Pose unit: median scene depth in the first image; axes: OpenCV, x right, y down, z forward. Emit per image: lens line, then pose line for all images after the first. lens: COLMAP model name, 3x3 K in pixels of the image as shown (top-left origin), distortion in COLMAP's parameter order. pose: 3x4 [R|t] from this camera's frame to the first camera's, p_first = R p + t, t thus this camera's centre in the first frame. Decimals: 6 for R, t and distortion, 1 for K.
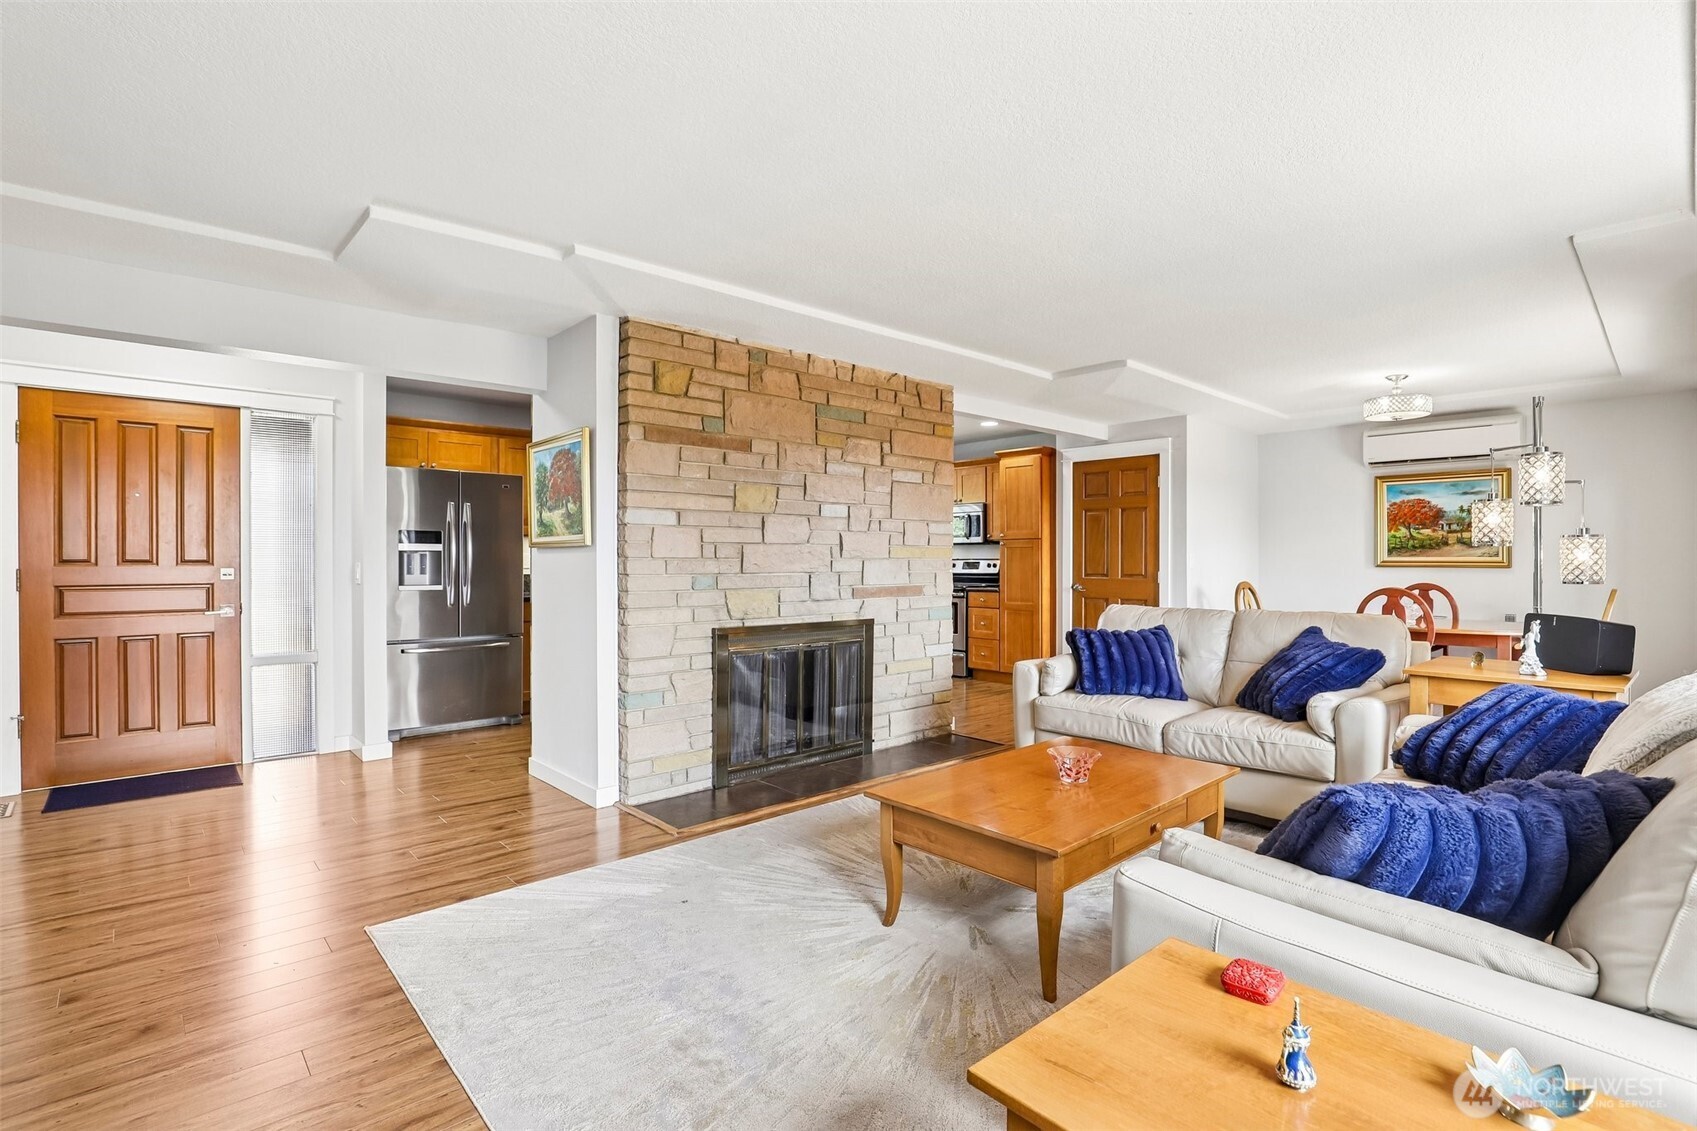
lens RADIAL K [[792.0, 0, 840.3], [0, 792.0, 568.2], [0, 0, 1]] dist [-0.028905, -0.000177]
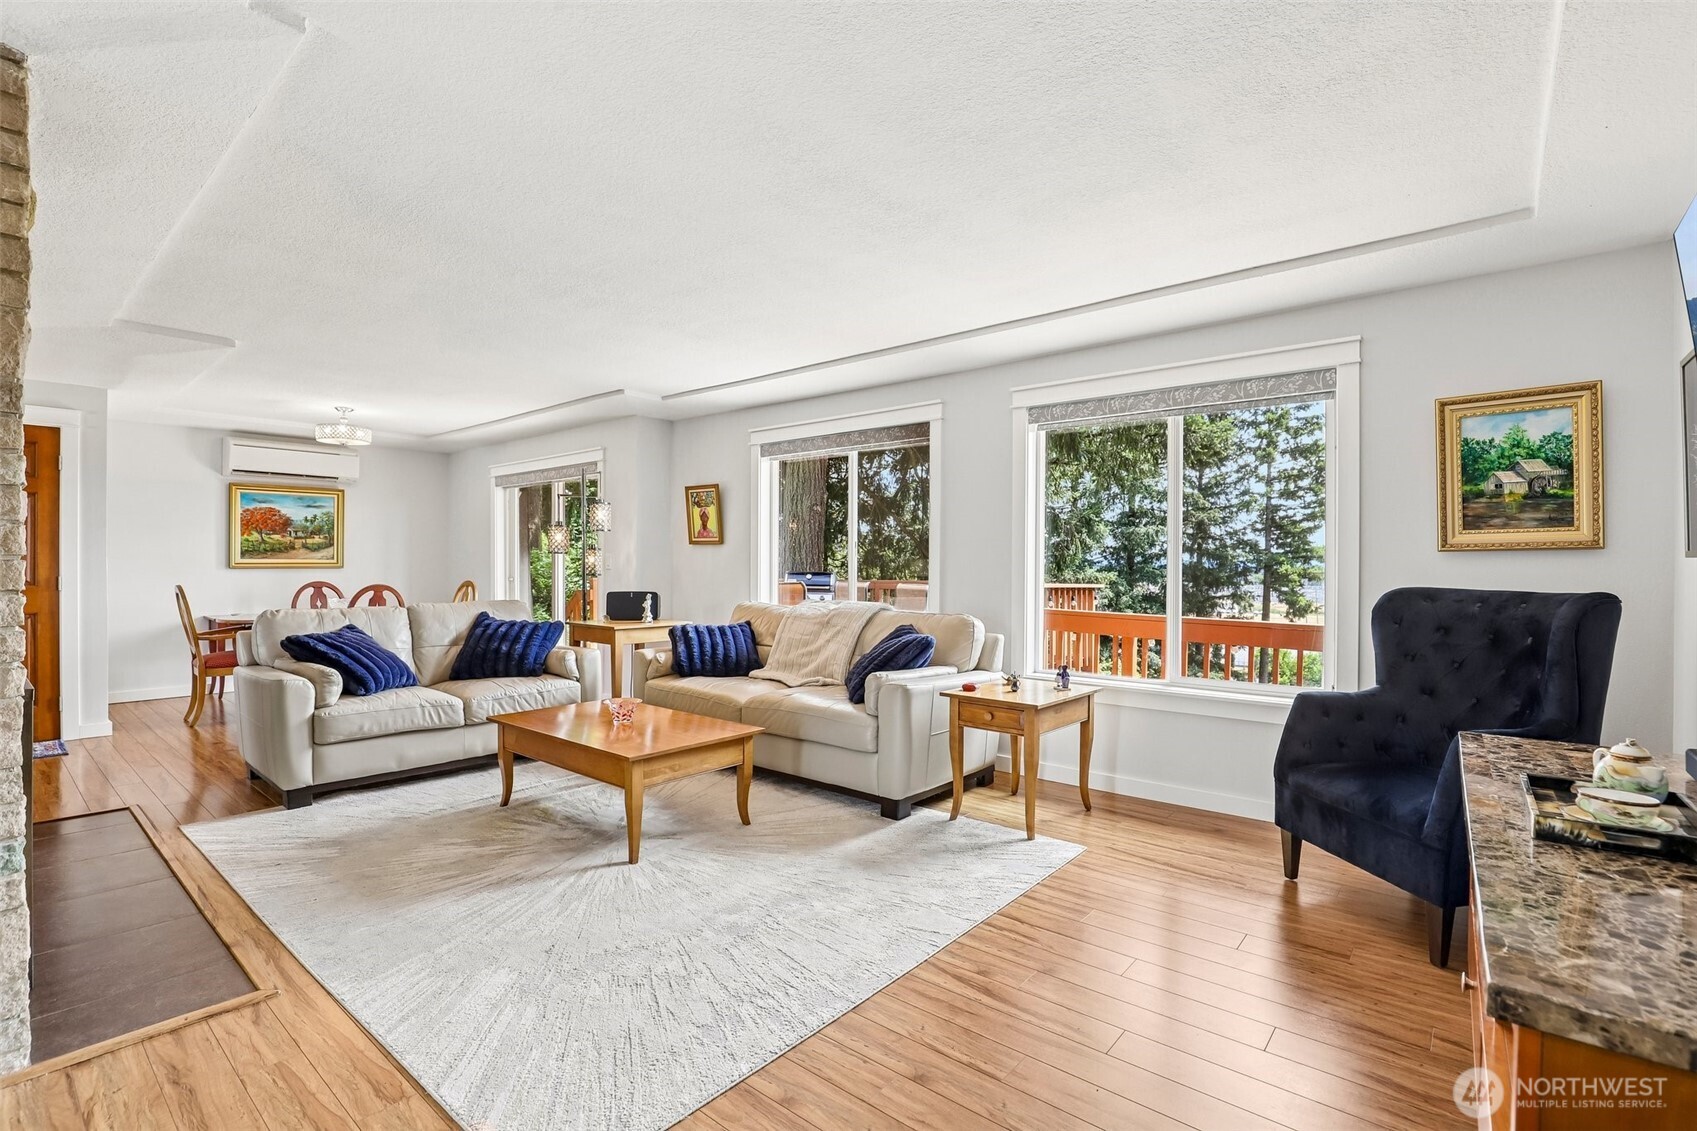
lens RADIAL K [[792.0, 0, 831.5], [0, 792.0, 562.5], [0, 0, 1]] dist [-0.028905, -0.000177]
pose [[-0.121229, 0.001440, 0.992624, -0.716416], [0.008834, 0.999961, -0.000372, -0.003277], [-0.992585, 0.008724, -0.121237, 0.510258]]
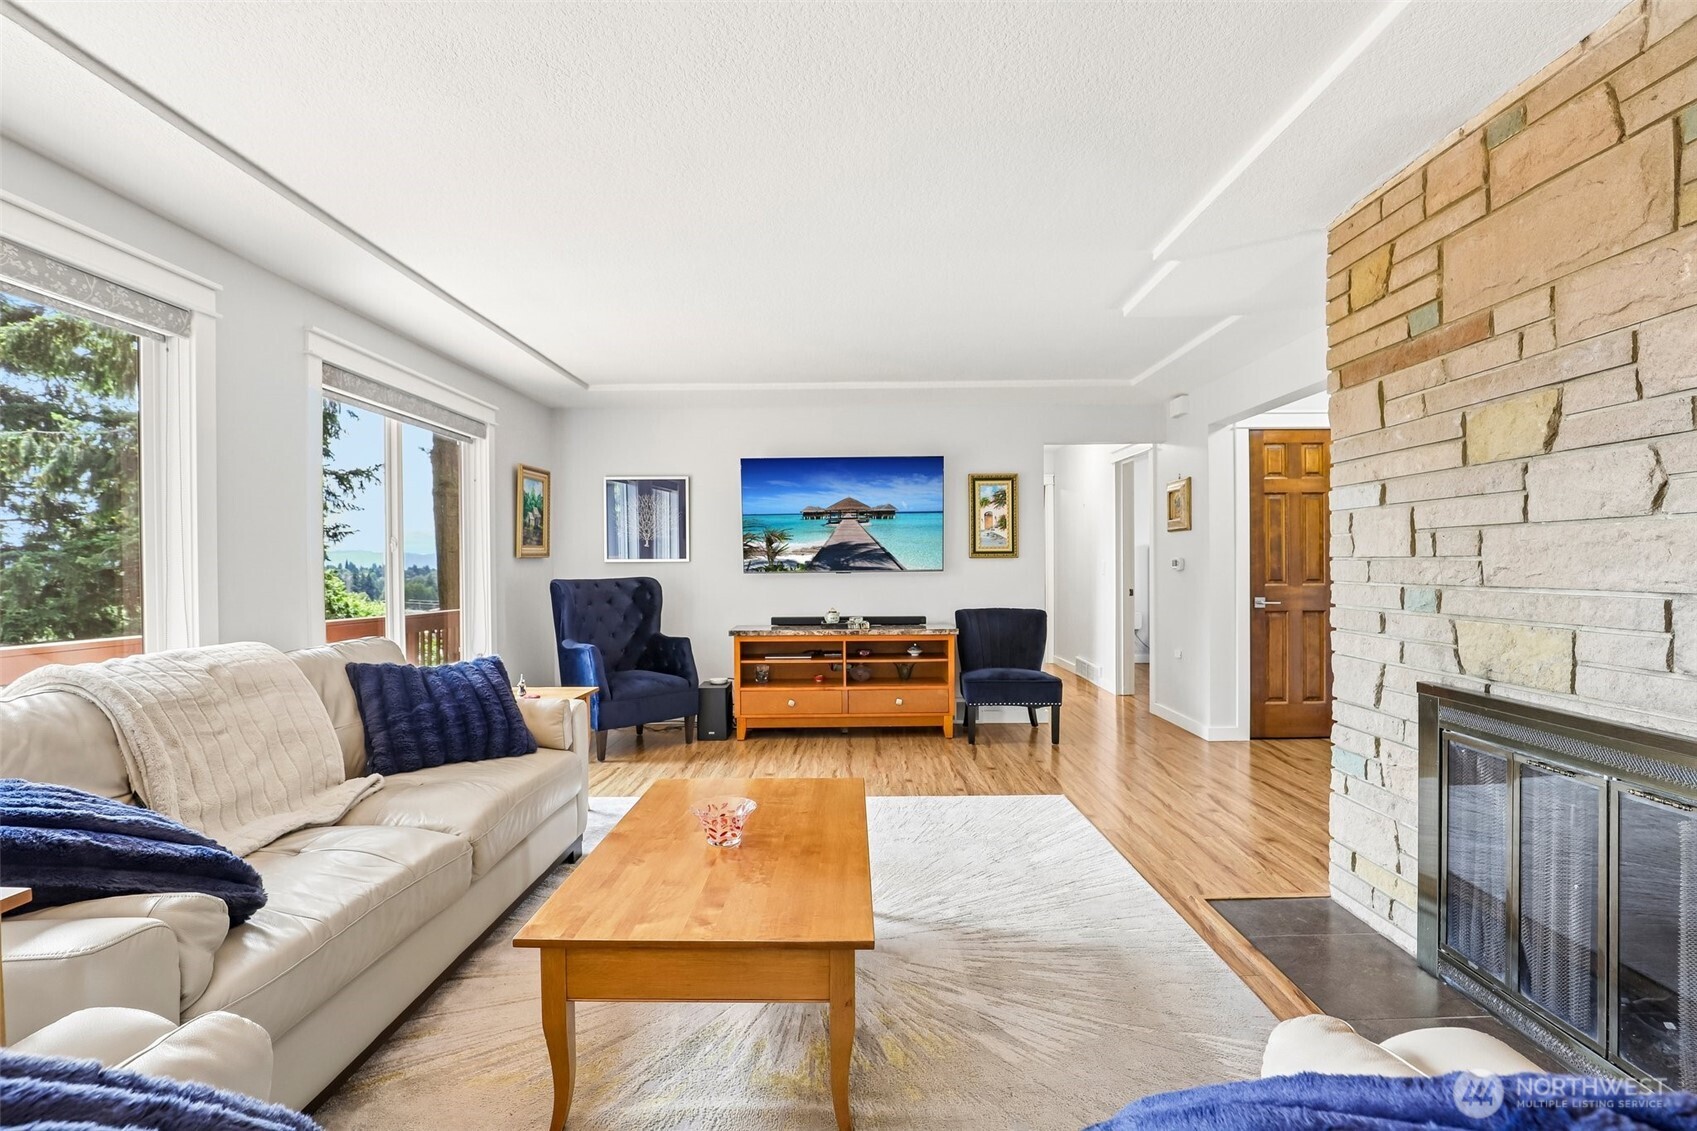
lens RADIAL K [[792.0, 0, 850.9], [0, 792.0, 564.3], [0, 0, 1]] dist [-0.028905, -0.000177]
pose [[-0.679748, 0.004894, -0.733429, 0.506111], [-0.001567, 0.999966, 0.008124, -0.010732], [0.733444, 0.006671, -0.679717, 1.046117]]
